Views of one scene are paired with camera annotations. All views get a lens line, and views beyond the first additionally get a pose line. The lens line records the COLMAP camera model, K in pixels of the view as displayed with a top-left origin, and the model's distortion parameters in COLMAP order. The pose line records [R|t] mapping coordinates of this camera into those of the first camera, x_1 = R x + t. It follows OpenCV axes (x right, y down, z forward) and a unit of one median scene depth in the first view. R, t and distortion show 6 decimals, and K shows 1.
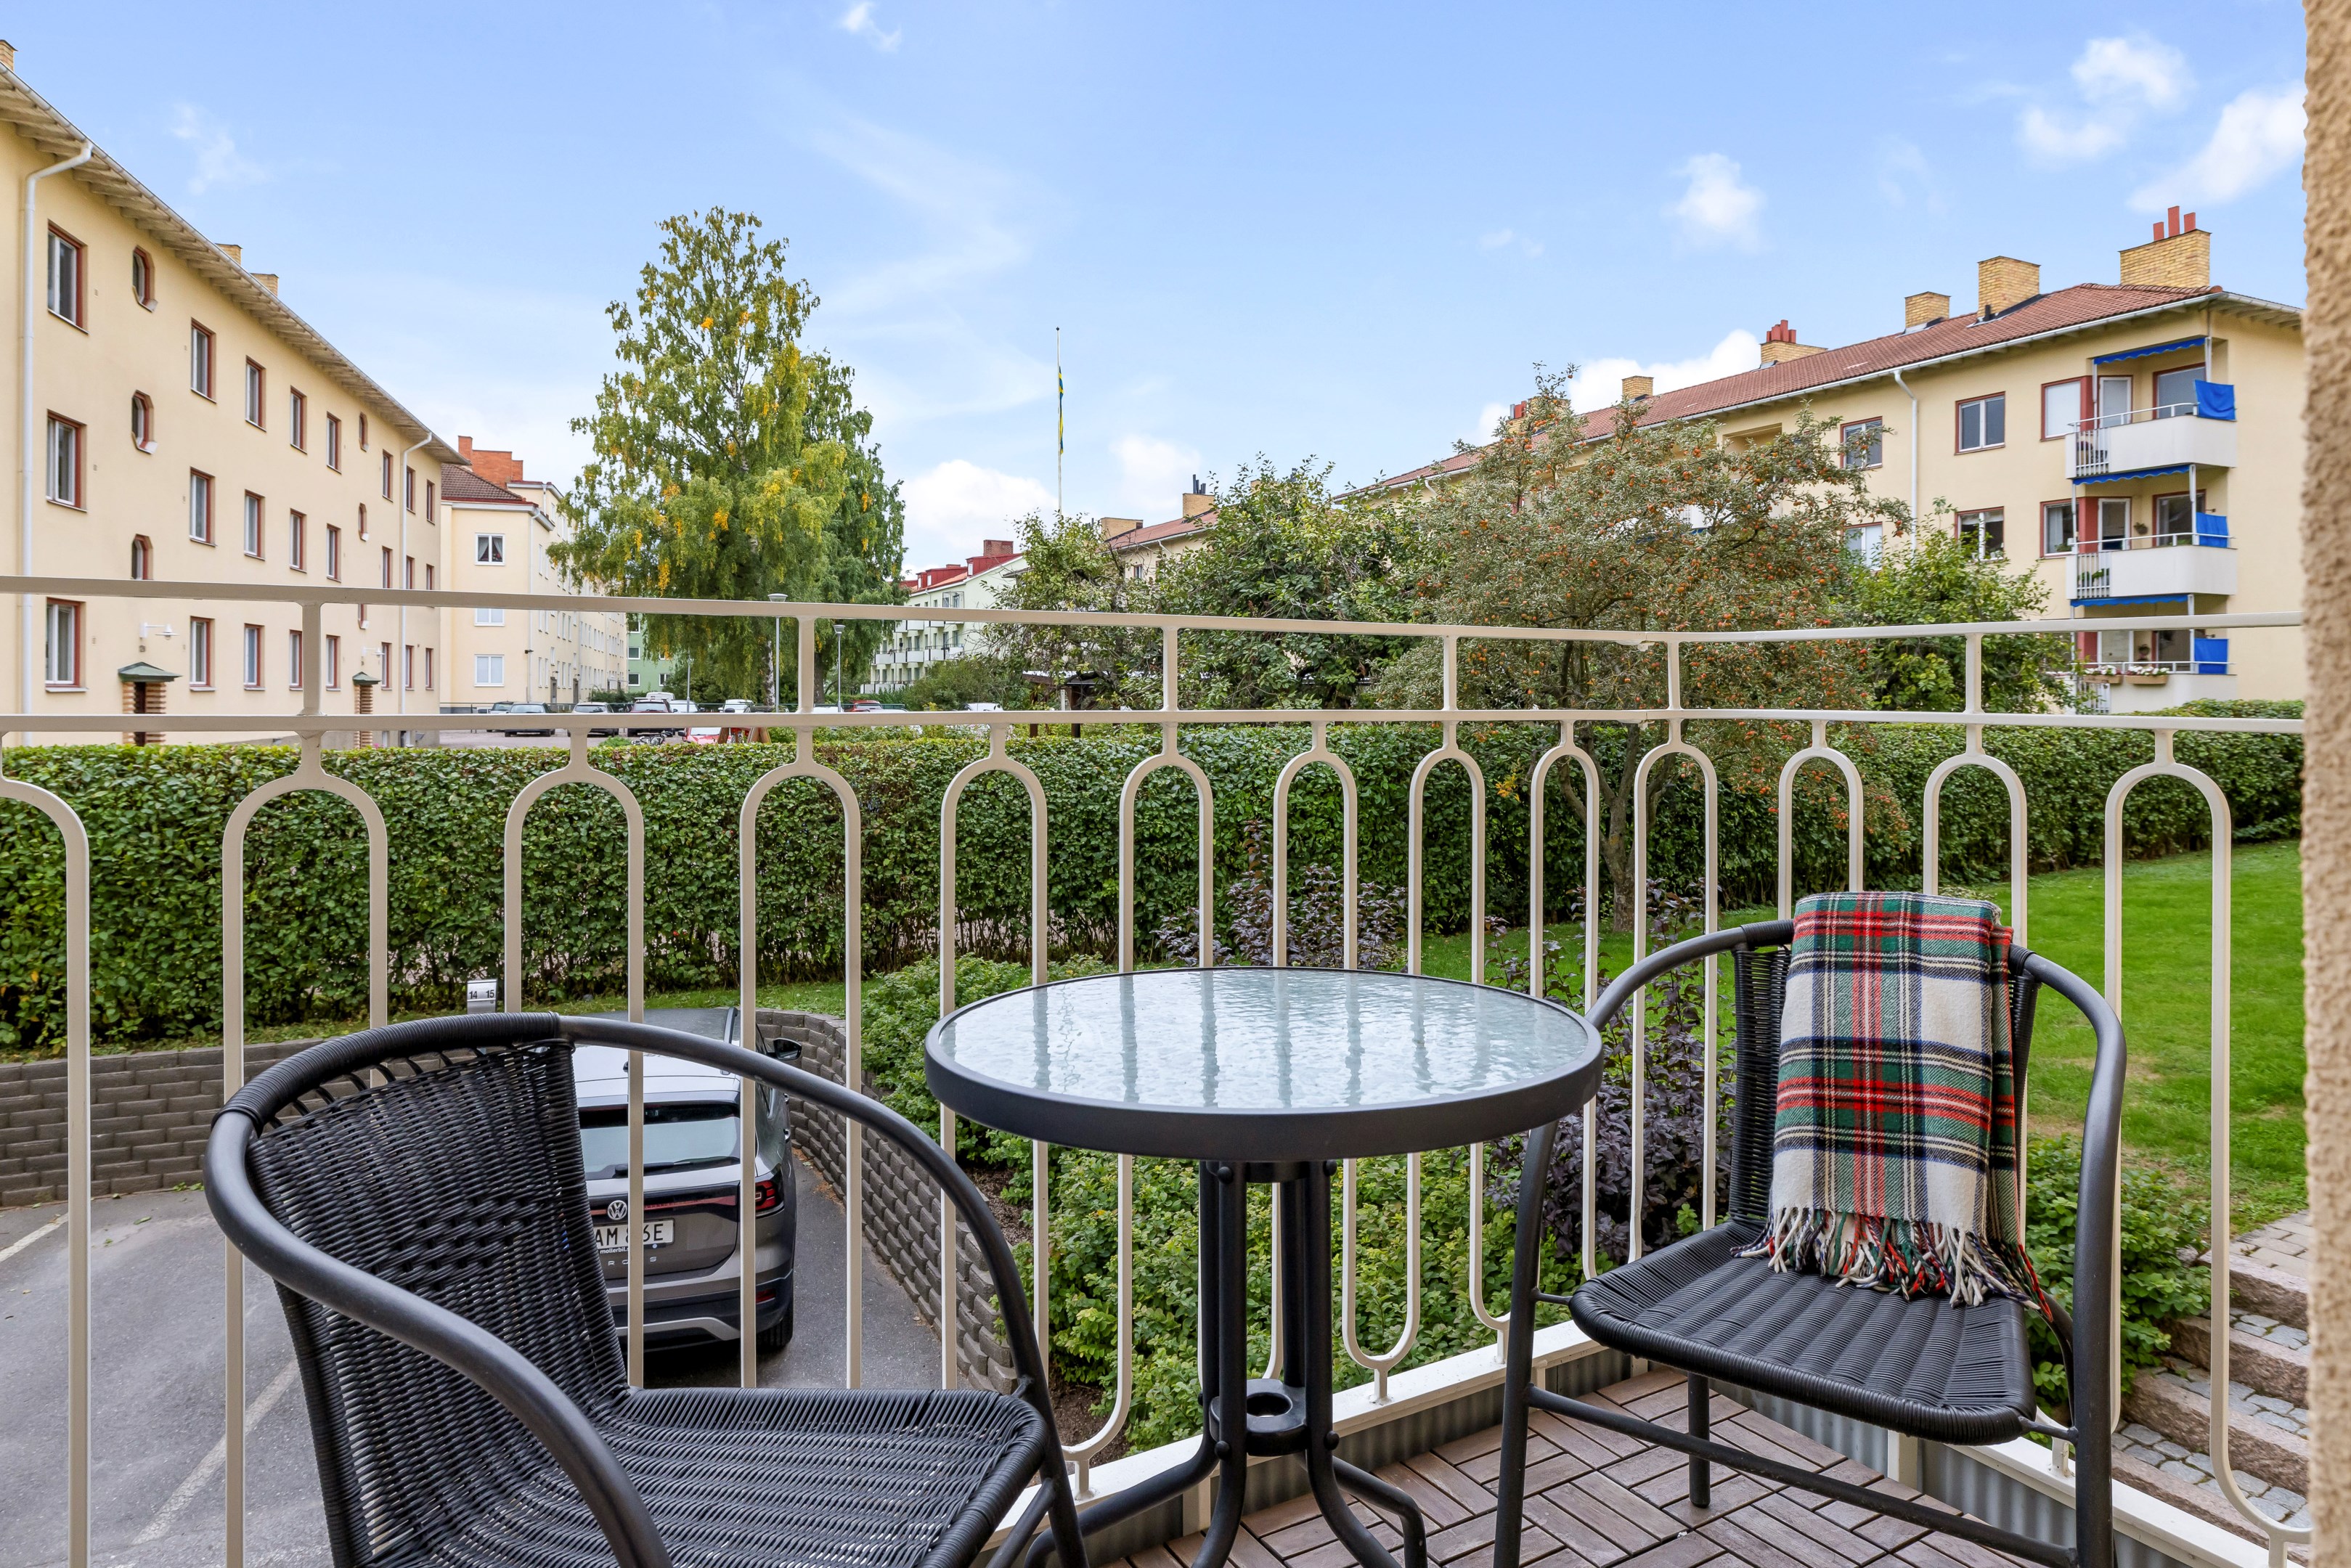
lens RADIAL K [[1383.3, 0, 1188.6], [0, 1383.3, 692.8], [0, 0, 1]] dist [-0.002973, 0.000270]
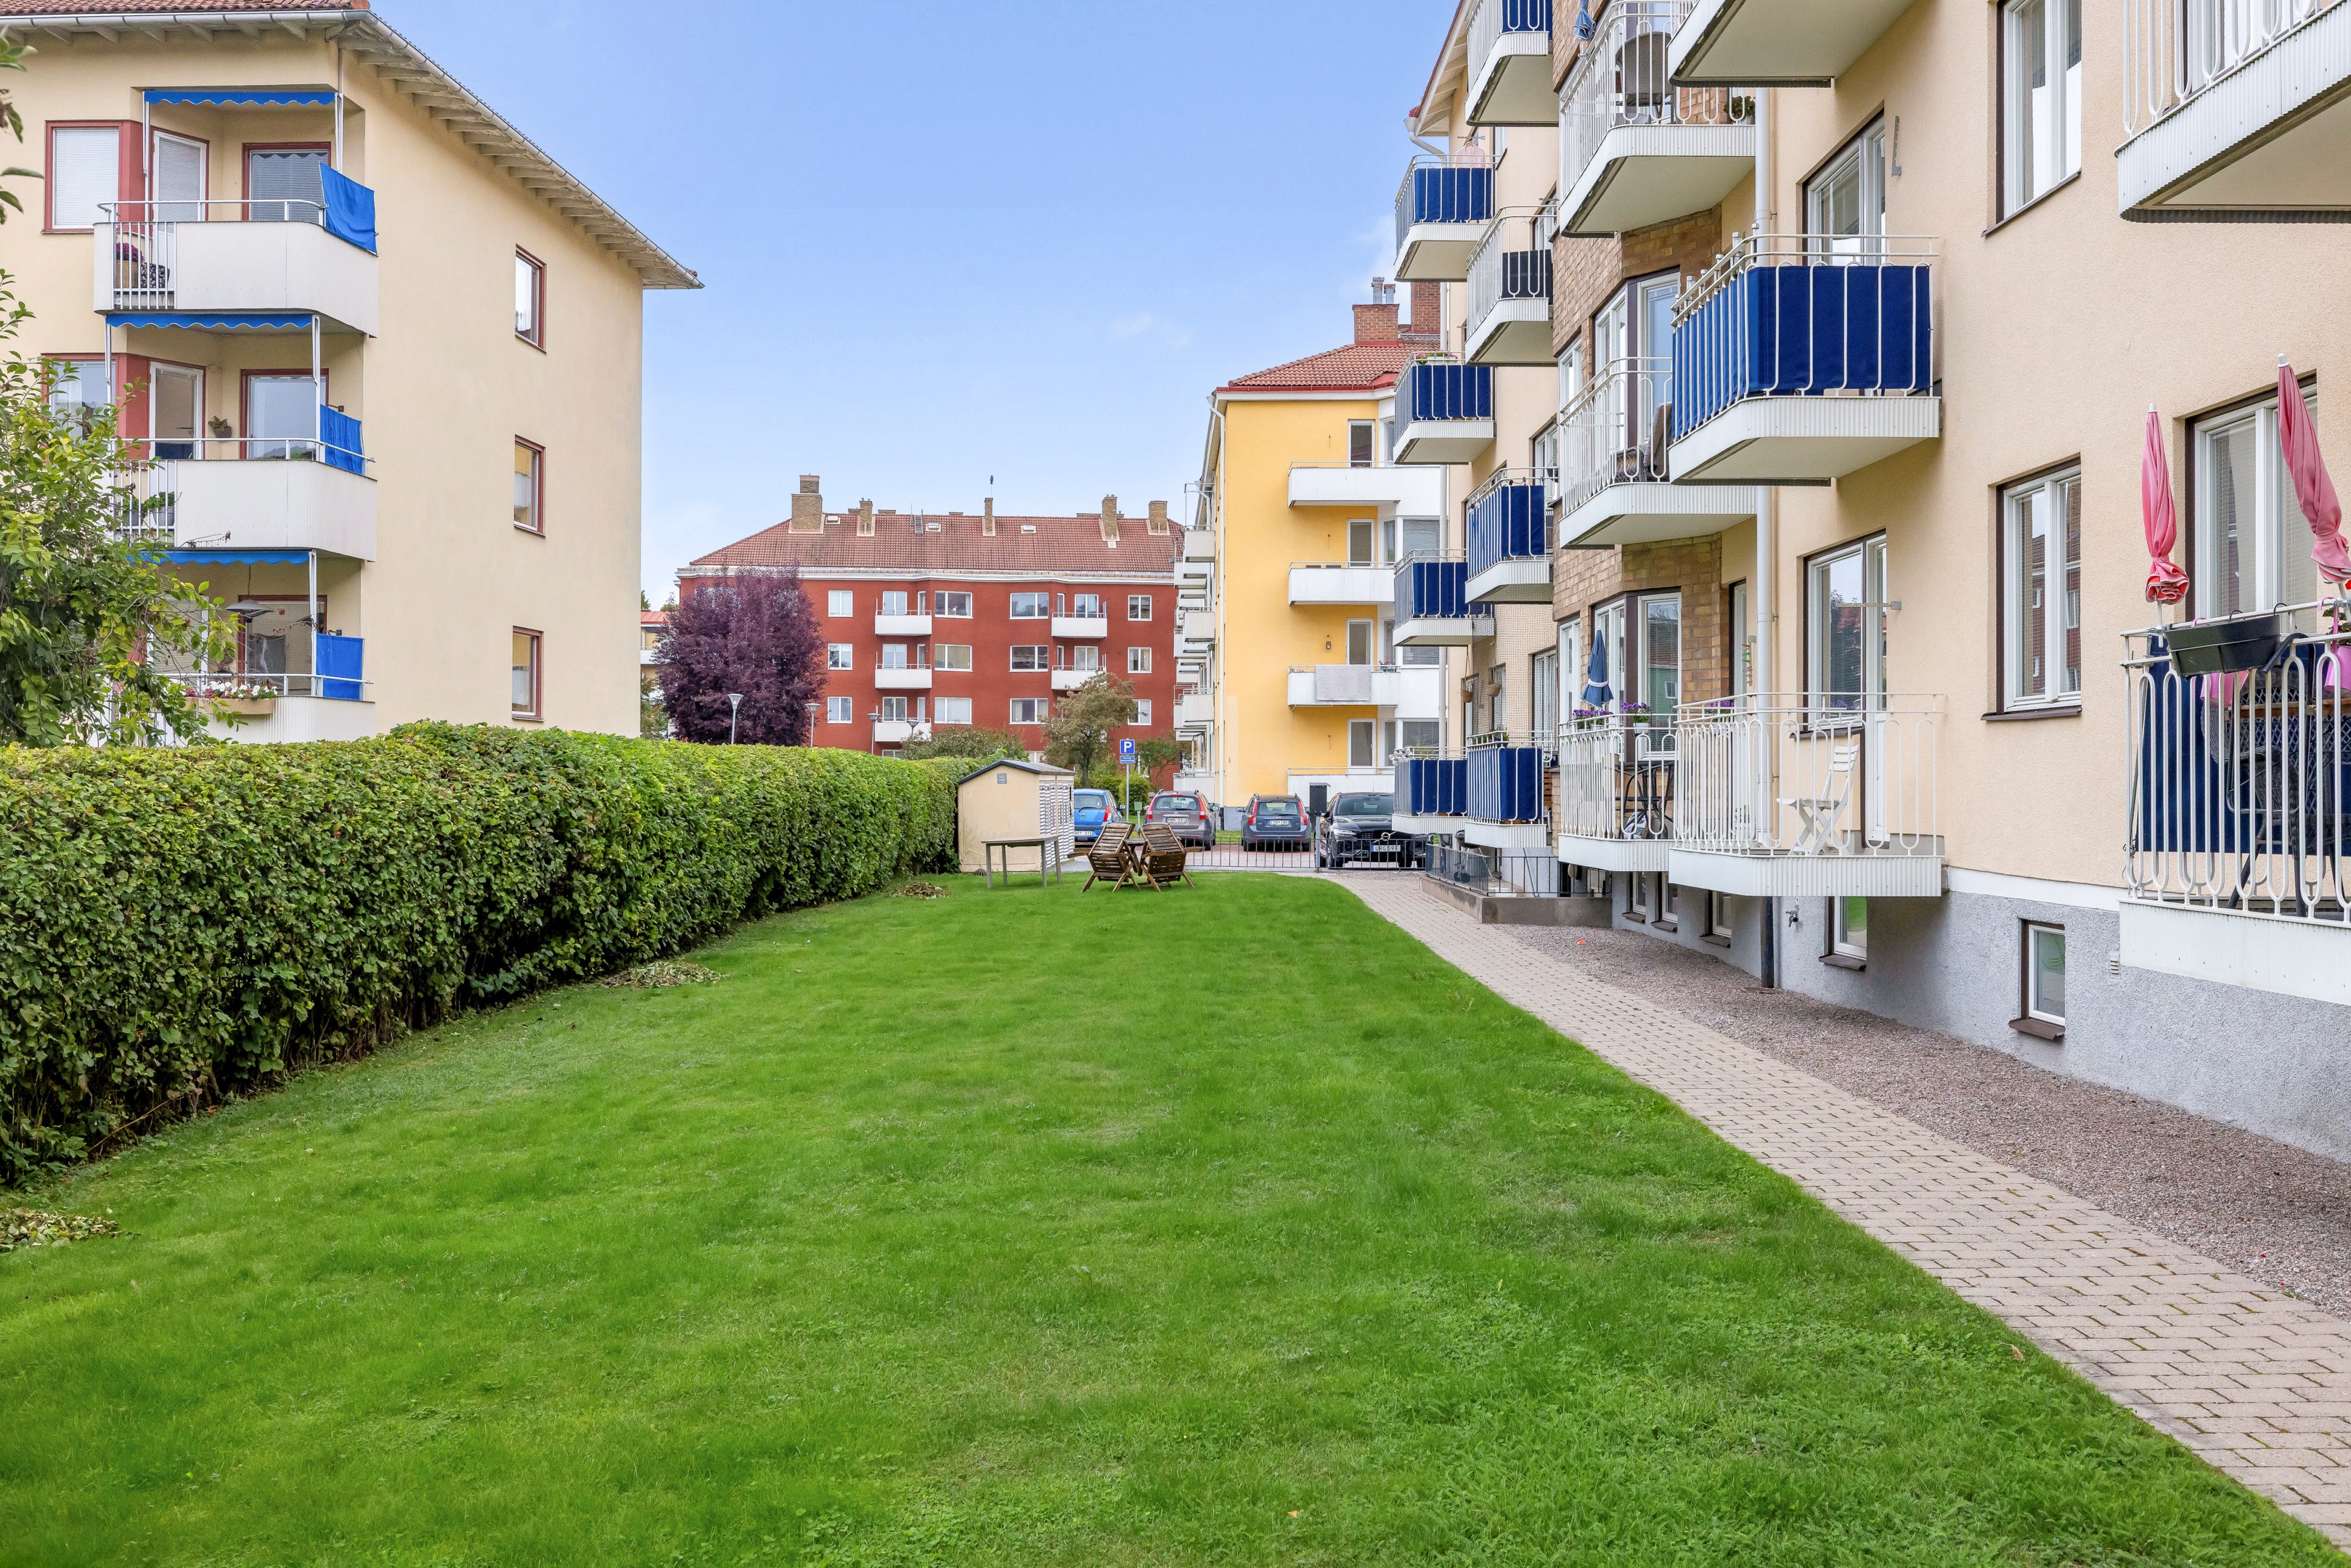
lens RADIAL K [[2246.6, 0, 1173.1], [0, 2246.6, 753.0], [0, 0, 1]] dist [0.001494, 0.002800]
pose [[0.489035, 0.011277, 0.872191, 0.116031], [-0.002729, 0.999931, -0.011398, 0.017744], [-0.872260, 0.003194, 0.489032, 0.265742]]
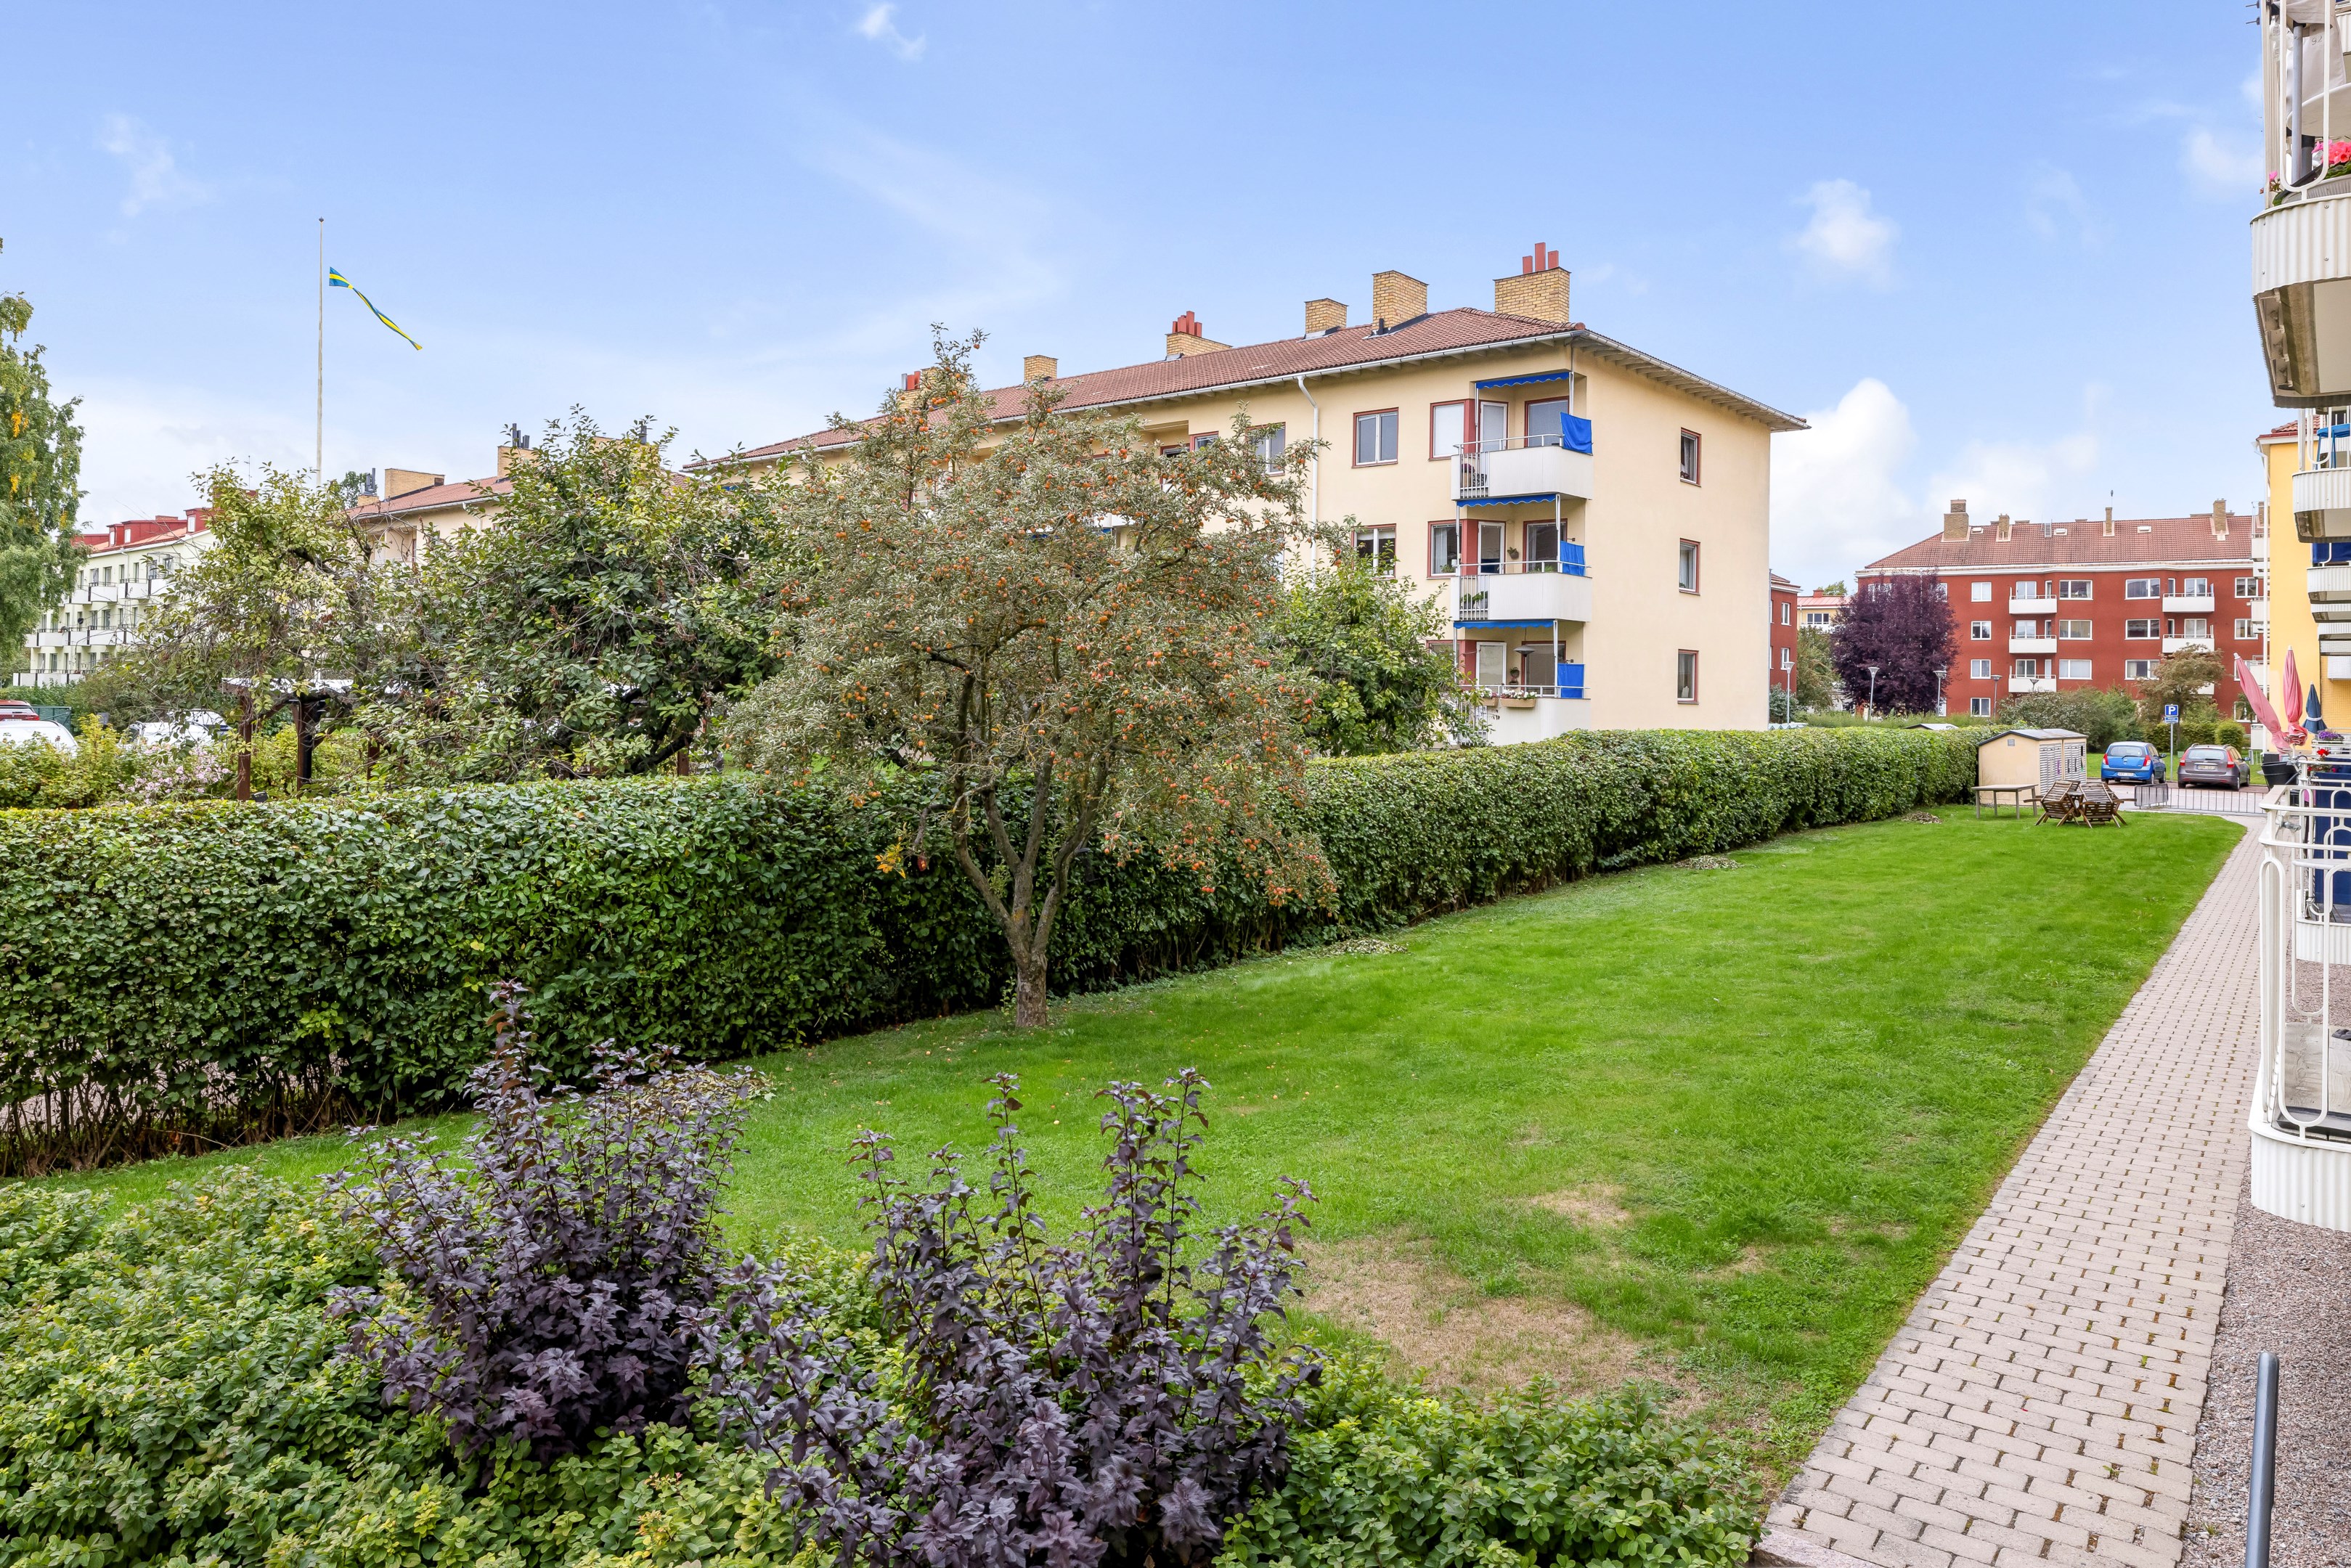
lens RADIAL K [[1544.0, 0, 1175.6], [0, 1544.0, 675.2], [0, 0, 1]] dist [0.000517, 0.001750]
pose [[0.918564, 0.016931, 0.394908, 0.013768], [-0.013001, 0.999836, -0.012625, -0.012190], [-0.395057, 0.006463, 0.918634, 0.057472]]
